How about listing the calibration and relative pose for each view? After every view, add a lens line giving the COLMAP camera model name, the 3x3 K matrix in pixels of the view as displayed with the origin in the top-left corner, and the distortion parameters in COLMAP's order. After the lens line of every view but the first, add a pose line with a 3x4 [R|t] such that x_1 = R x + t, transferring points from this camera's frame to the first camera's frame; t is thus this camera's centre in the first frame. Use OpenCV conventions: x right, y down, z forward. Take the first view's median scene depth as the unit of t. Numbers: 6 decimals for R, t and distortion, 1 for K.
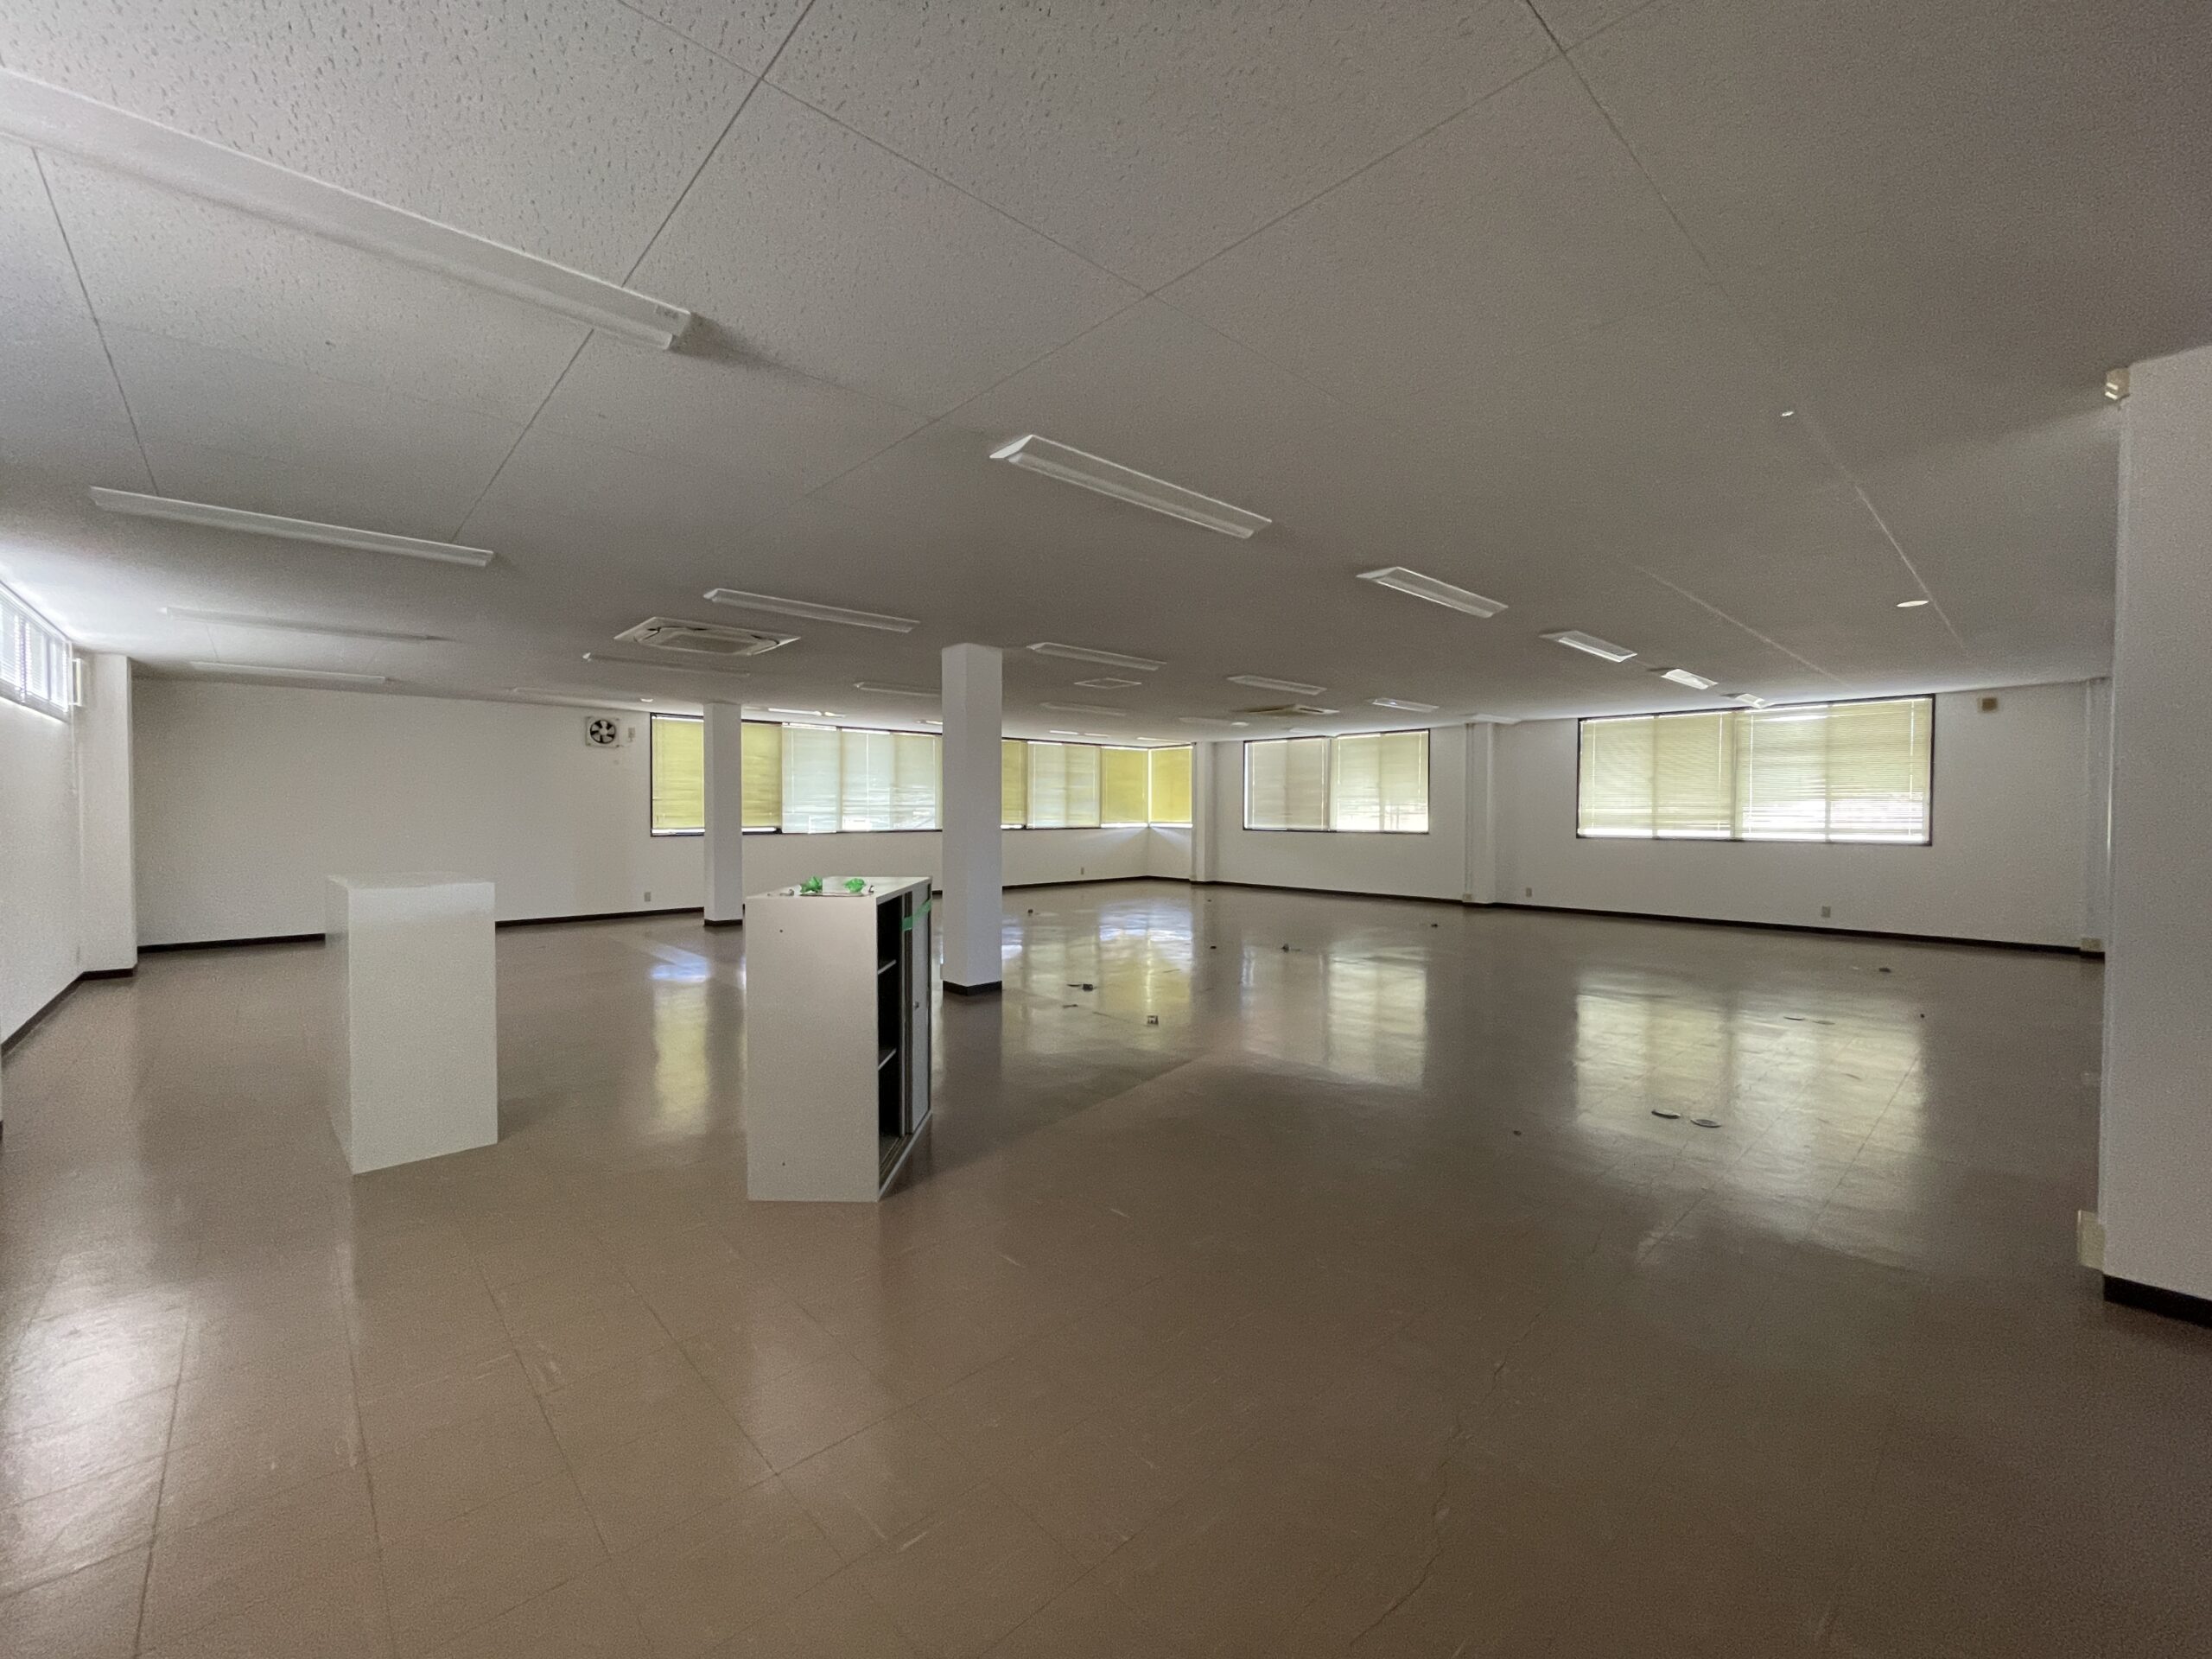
lens RADIAL K [[903.6, 0, 1107.4], [0, 903.6, 826.0], [0, 0, 1]] dist [-0.007619, -0.000180]
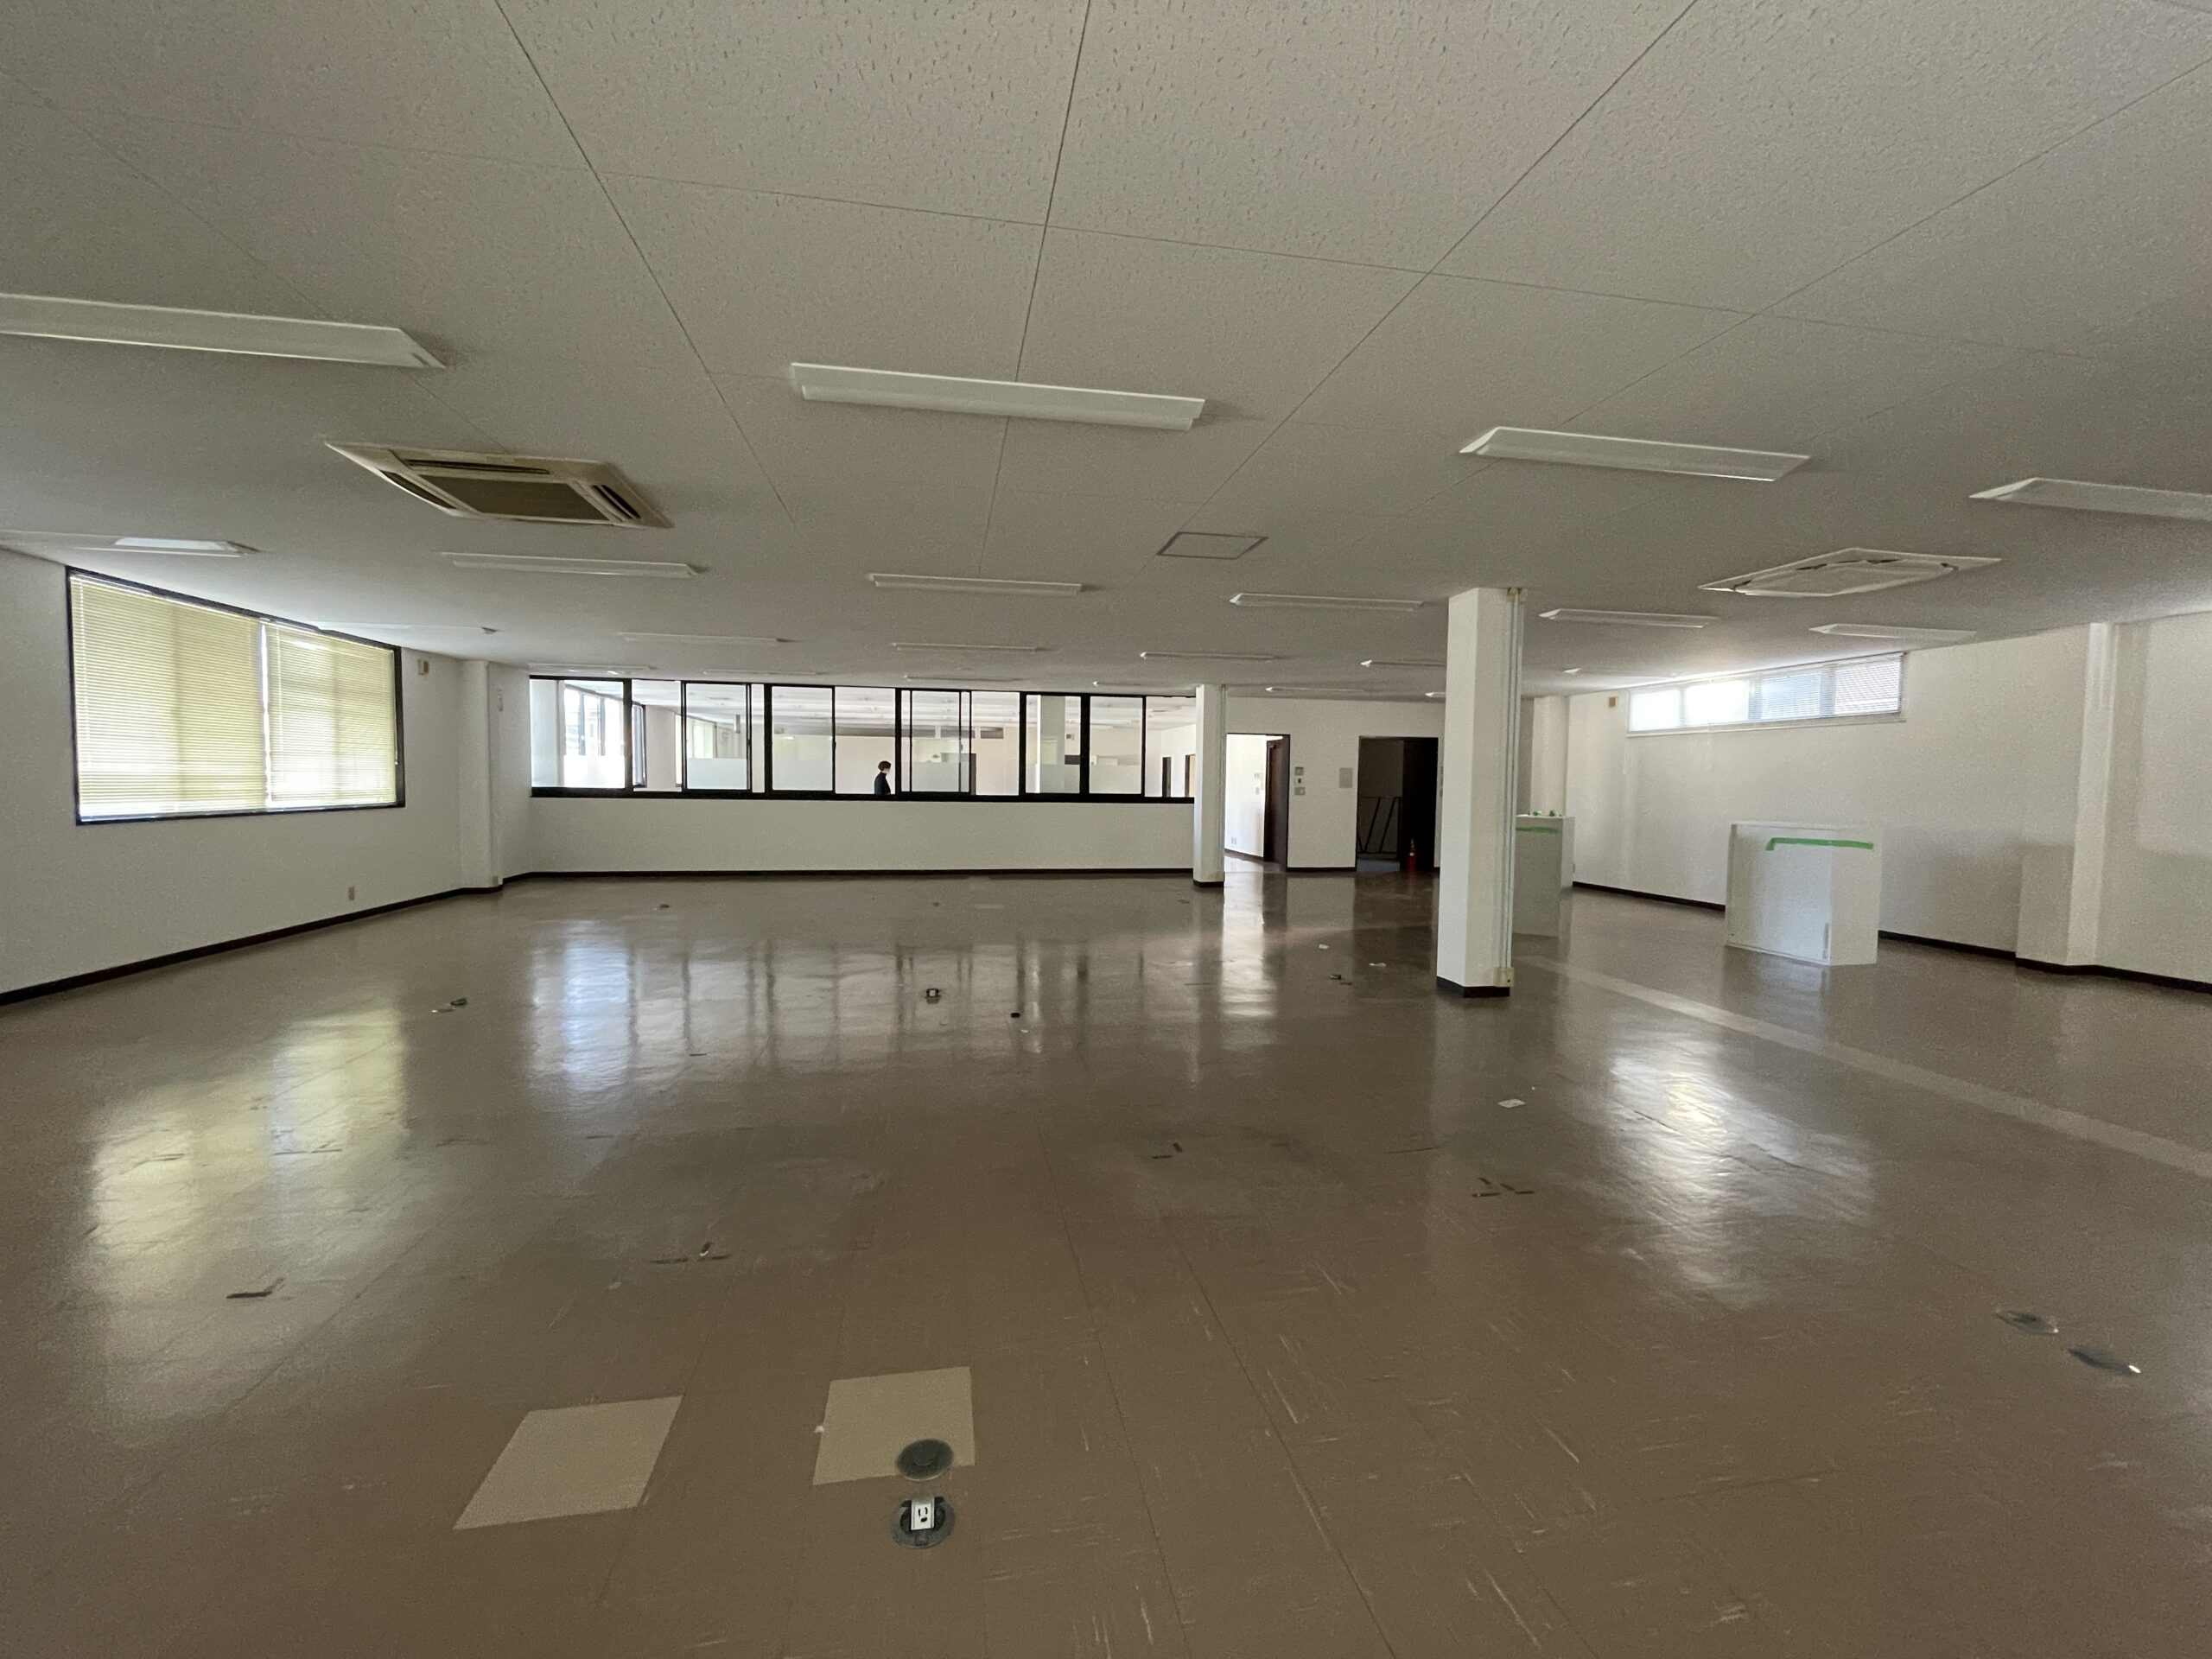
lens RADIAL K [[903.6, 0, 1105.0], [0, 903.6, 829.5], [0, 0, 1]] dist [-0.007619, -0.000180]
pose [[-0.847303, -0.035067, 0.529951, -0.196995], [0.005611, 0.997171, 0.074954, -0.018529], [-0.531081, 0.066482, -0.844709, 1.242566]]
